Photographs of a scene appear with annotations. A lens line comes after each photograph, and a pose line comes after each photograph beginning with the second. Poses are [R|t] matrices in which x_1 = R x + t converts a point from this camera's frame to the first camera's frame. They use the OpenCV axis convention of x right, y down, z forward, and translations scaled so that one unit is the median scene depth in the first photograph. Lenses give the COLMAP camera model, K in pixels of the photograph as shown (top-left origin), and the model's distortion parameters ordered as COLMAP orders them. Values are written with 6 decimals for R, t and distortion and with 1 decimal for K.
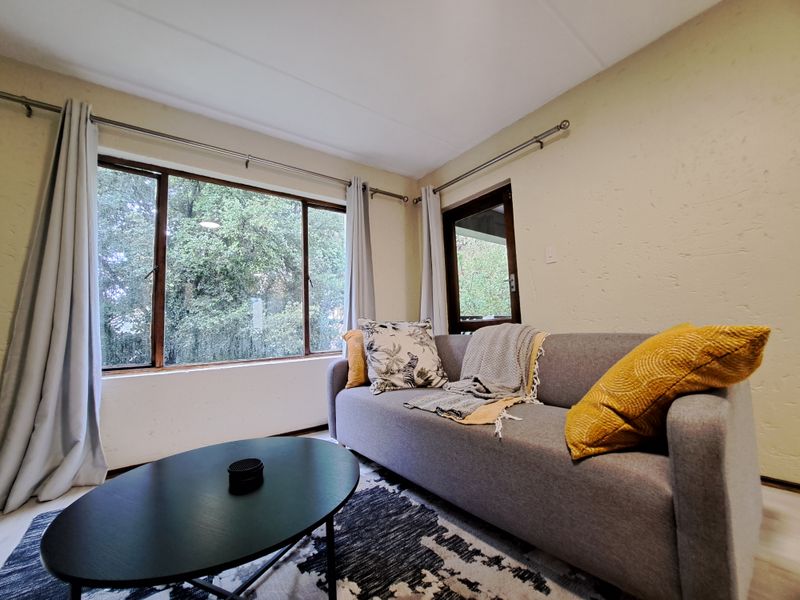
lens RADIAL K [[317.8, 0, 391.7], [0, 317.8, 302.2], [0, 0, 1]] dist [-0.020870, -0.000089]
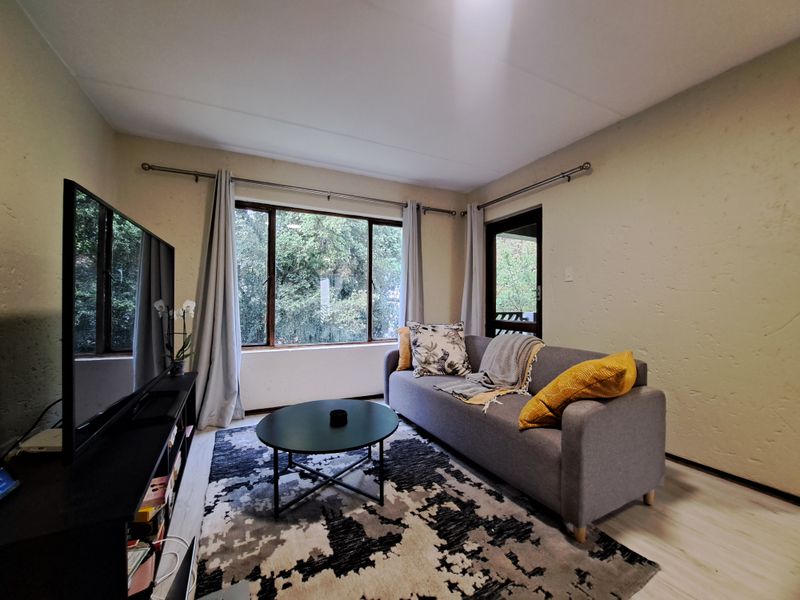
lens RADIAL K [[317.8, 0, 391.7], [0, 317.8, 302.2], [0, 0, 1]] dist [-0.020870, -0.000089]
pose [[0.982106, 0.042761, -0.183412, 0.083826], [-0.027881, 0.996163, 0.082951, -0.155560], [0.186255, -0.076353, 0.979530, -0.378597]]
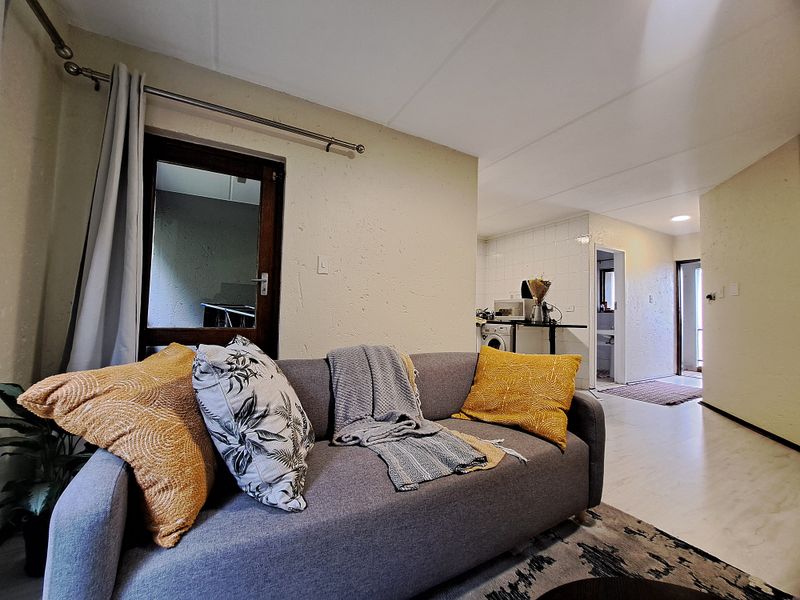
lens RADIAL K [[317.8, 0, 391.7], [0, 317.8, 302.2], [0, 0, 1]] dist [-0.020870, -0.000089]
pose [[0.144364, 0.077685, 0.986471, -0.503966], [-0.112323, 0.991757, -0.061664, -0.003864], [-0.983129, -0.101901, 0.151899, 0.790422]]
